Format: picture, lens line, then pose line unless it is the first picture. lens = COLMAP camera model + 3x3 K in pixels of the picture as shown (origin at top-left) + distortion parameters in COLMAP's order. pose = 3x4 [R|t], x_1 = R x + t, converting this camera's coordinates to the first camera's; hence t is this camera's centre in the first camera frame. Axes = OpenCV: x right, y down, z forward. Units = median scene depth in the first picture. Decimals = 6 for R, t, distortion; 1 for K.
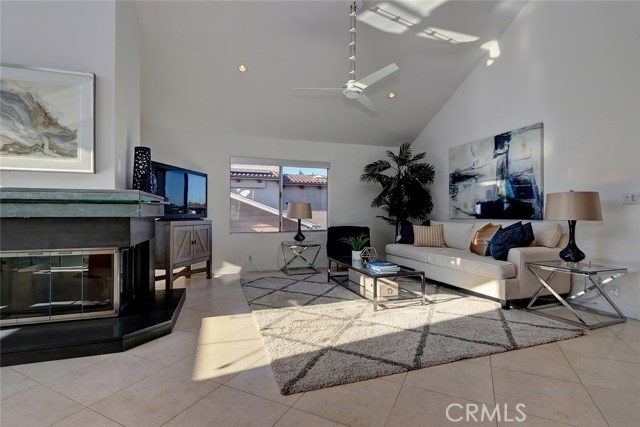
lens RADIAL K [[302.9, 0, 322.9], [0, 302.9, 210.8], [0, 0, 1]] dist [-0.000644, 0.001282]
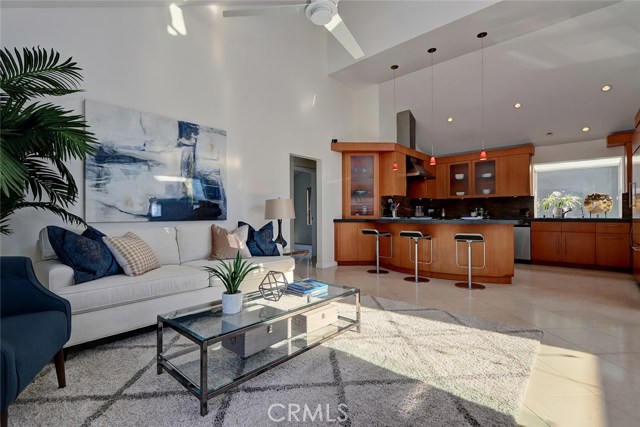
lens RADIAL K [[302.9, 0, 319.3], [0, 302.9, 215.4], [0, 0, 1]] dist [-0.000644, 0.001282]
pose [[-0.500258, 0.009347, 0.865826, -0.390472], [0.002282, 0.999952, -0.009477, 0.024363], [-0.865874, -0.002765, -0.500255, 1.236606]]
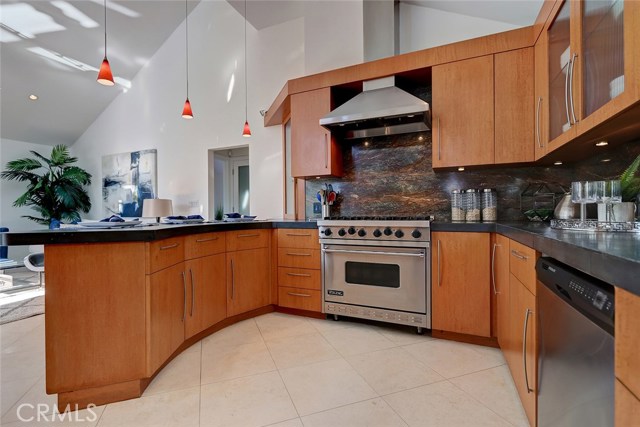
lens RADIAL K [[302.9, 0, 314.7], [0, 302.9, 214.5], [0, 0, 1]] dist [-0.000644, 0.001282]
pose [[0.708842, -0.010042, 0.705296, 0.239142], [-0.002939, 0.999848, 0.017191, -0.008484], [-0.705361, -0.014259, 0.708705, -0.541746]]
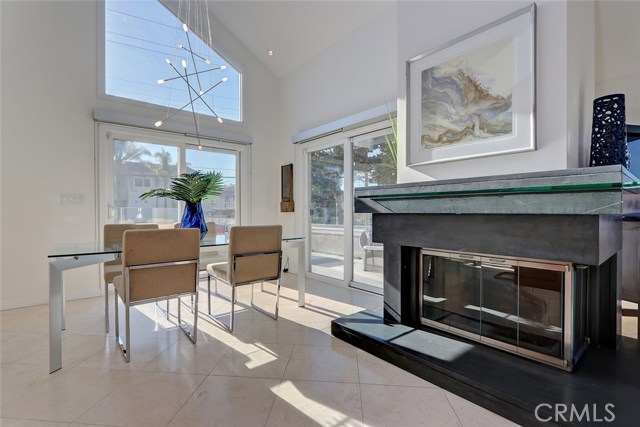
lens RADIAL K [[302.9, 0, 321.4], [0, 302.9, 217.2], [0, 0, 1]] dist [-0.000644, 0.001282]
pose [[0.368275, 0.018032, -0.929542, -0.209714], [0.012288, 0.999630, 0.024260, 0.004316], [0.929636, -0.020357, 0.367917, 0.210897]]
